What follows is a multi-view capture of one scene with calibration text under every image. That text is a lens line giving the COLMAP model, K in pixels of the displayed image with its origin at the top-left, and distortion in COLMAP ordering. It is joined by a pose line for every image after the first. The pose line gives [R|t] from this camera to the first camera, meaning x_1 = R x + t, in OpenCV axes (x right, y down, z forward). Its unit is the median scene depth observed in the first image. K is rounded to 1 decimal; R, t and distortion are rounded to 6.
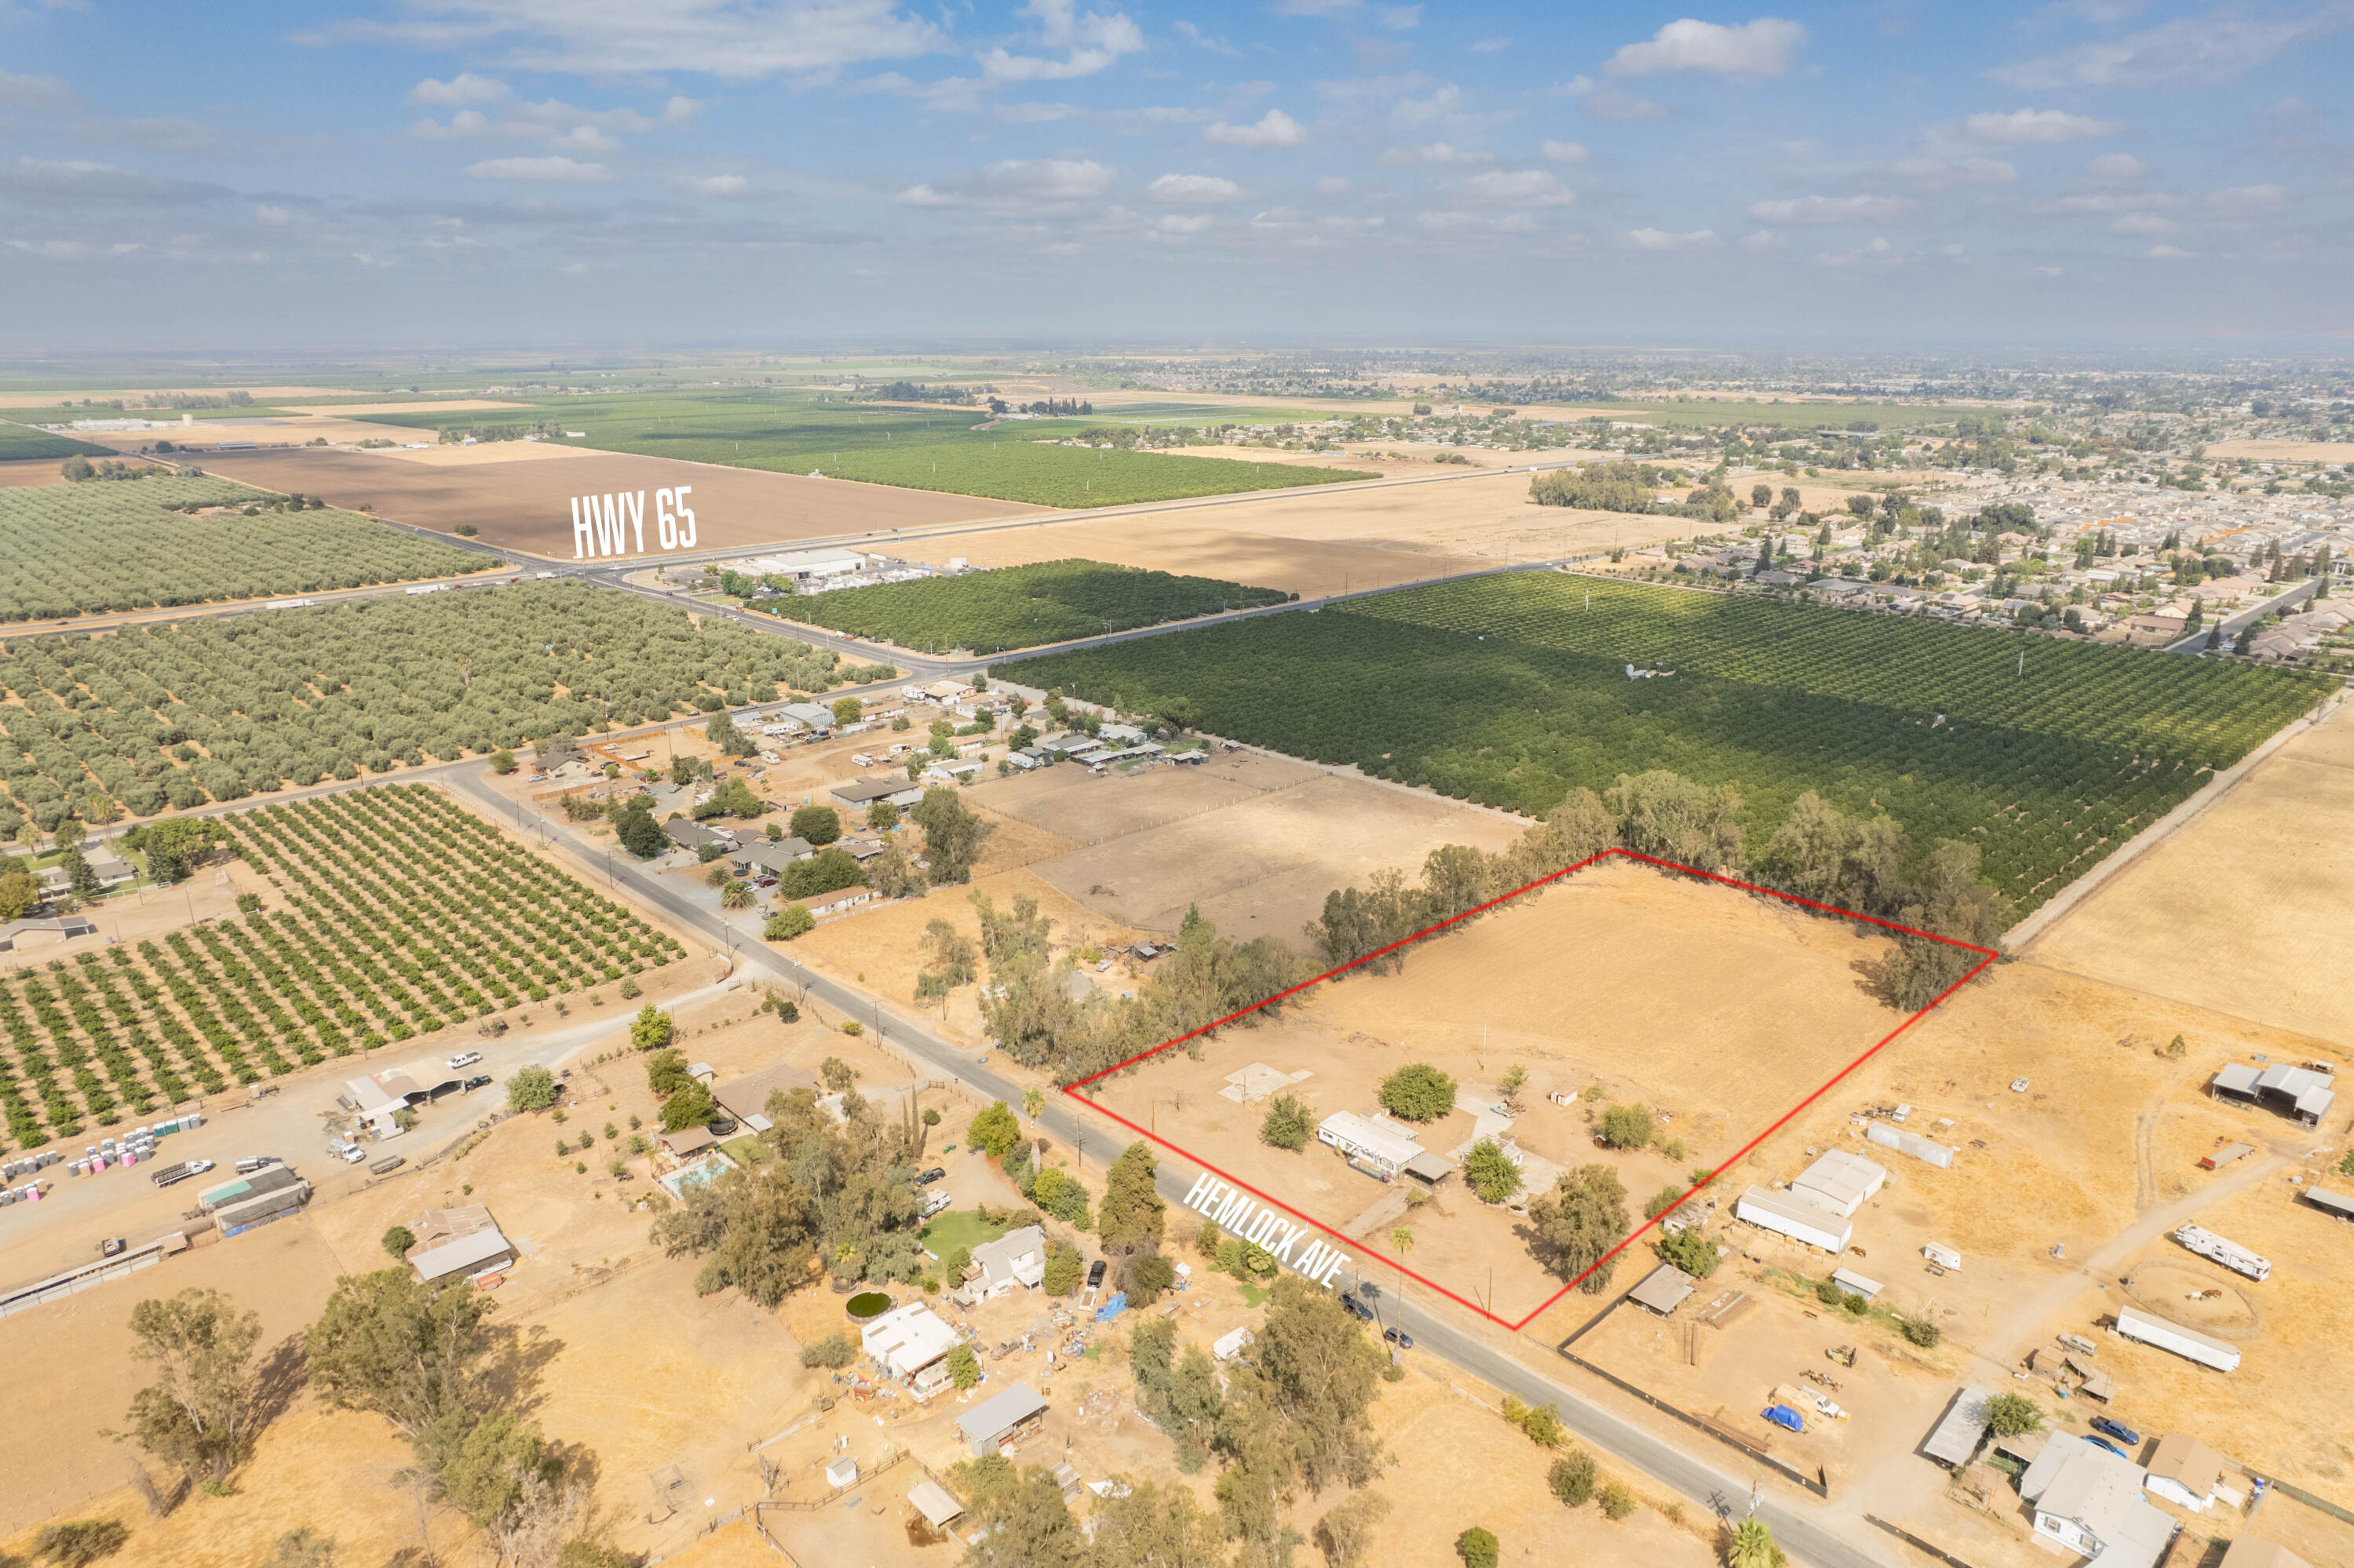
lens RADIAL K [[1506.1, 0, 1210.4], [0, 1506.1, 793.1], [0, 0, 1]] dist [-0.068242, 0.070505]
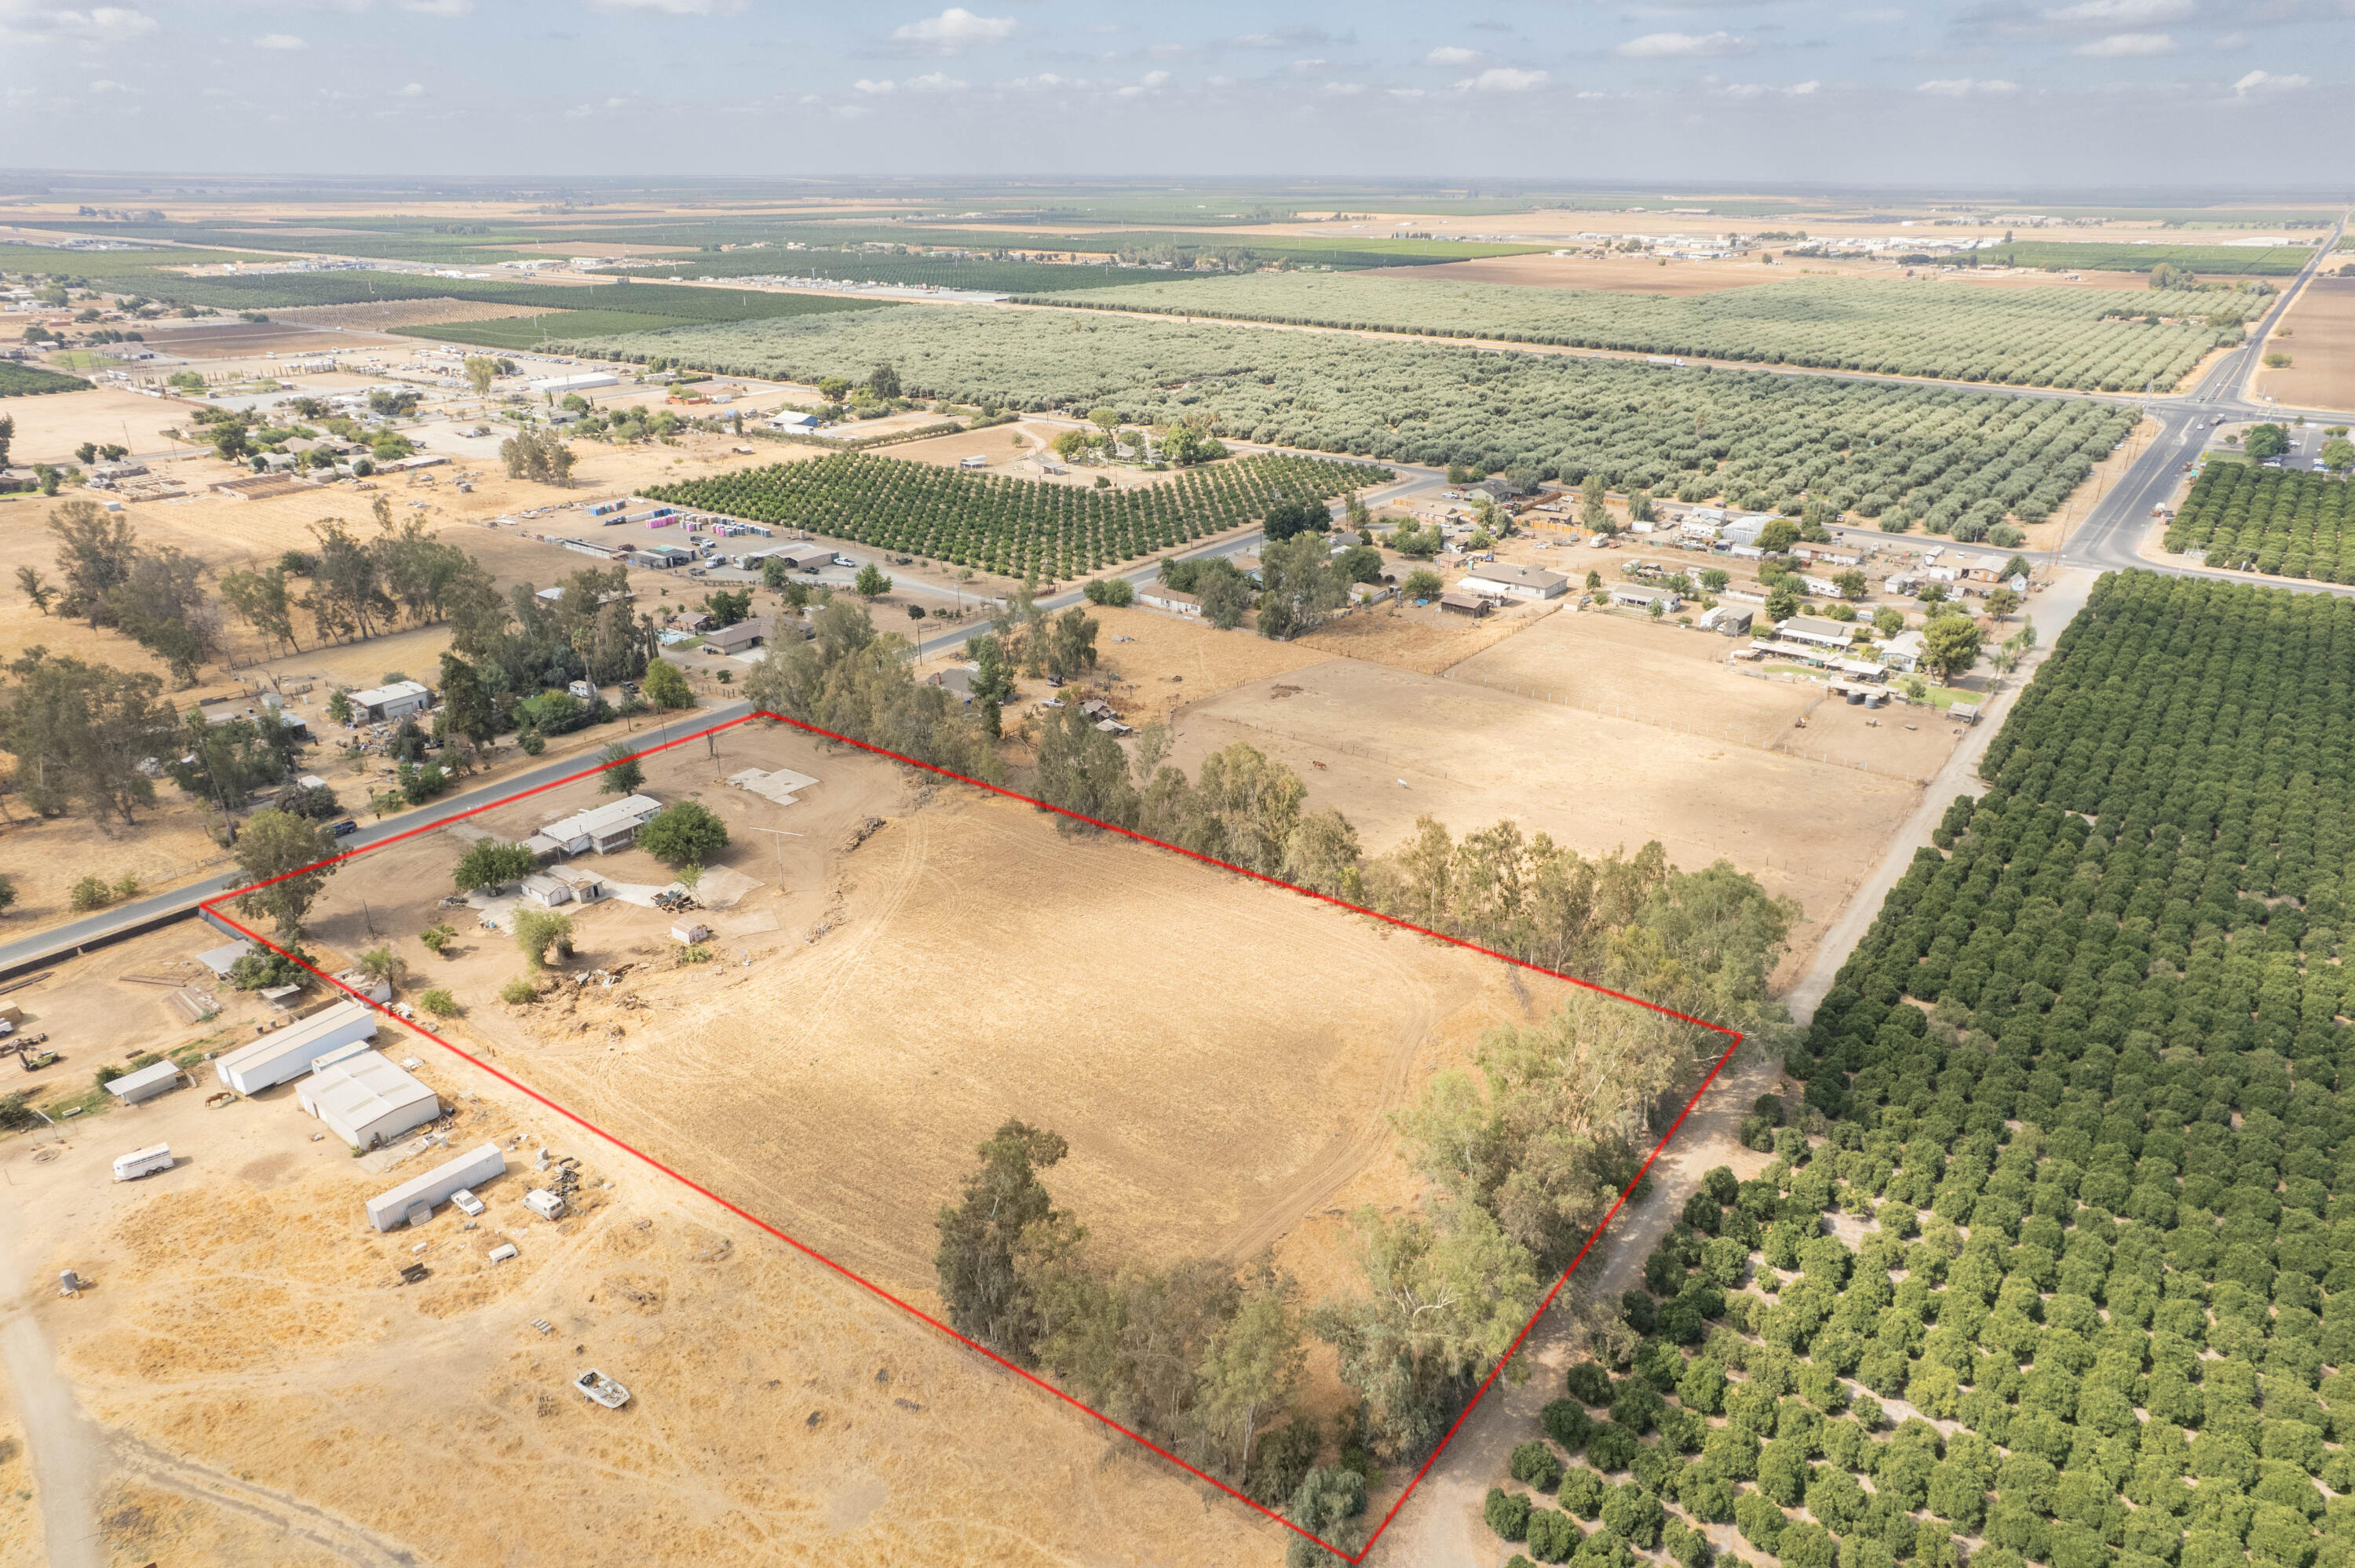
lens RADIAL K [[1505.5, 0, 1215.4], [0, 1505.5, 790.5], [0, 0, 1]] dist [-0.073867, 0.077098]
pose [[0.162846, 0.381943, -0.909726, 0.672299], [-0.297480, 0.898133, 0.323825, -0.137704], [0.940737, 0.217891, 0.259878, 0.729580]]
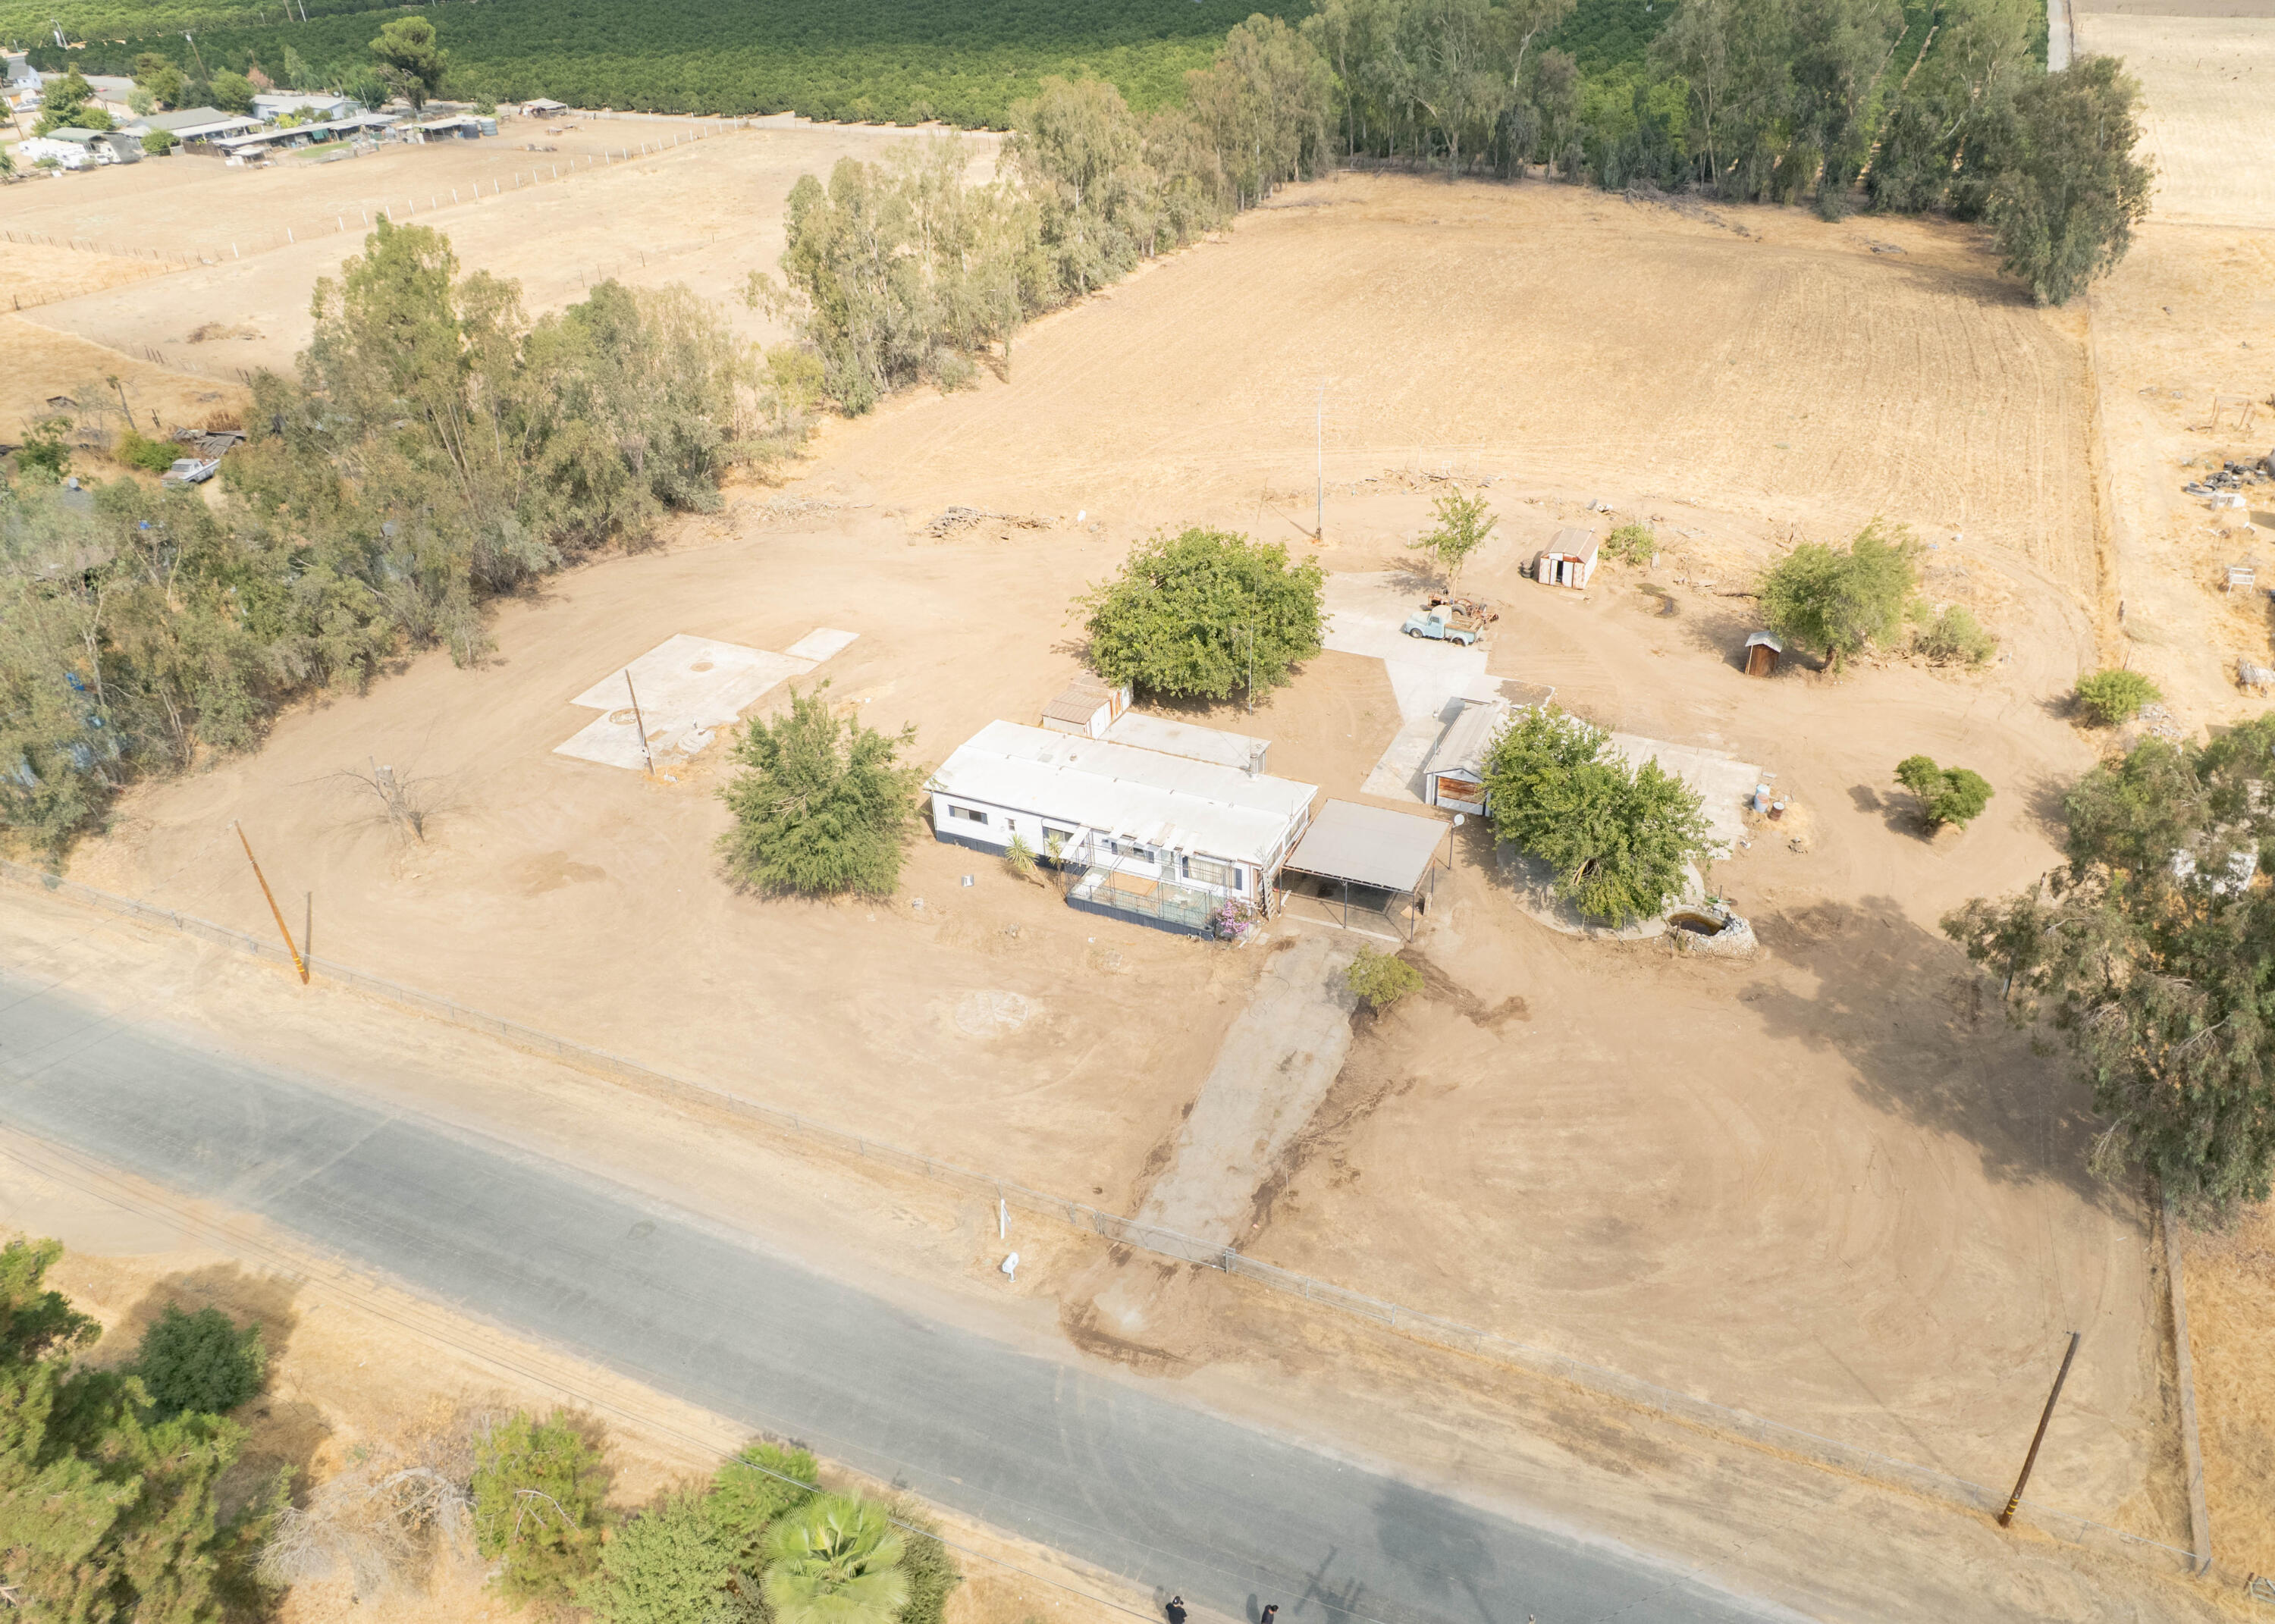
lens RADIAL K [[1591.4, 0, 1259.2], [0, 1591.4, 816.6], [0, 0, 1]] dist [-0.067964, 0.066227]
pose [[0.922581, -0.221342, 0.315994, 0.022706], [0.127901, 0.948208, 0.290764, 0.098053], [-0.363986, -0.227837, 0.903108, 0.468445]]
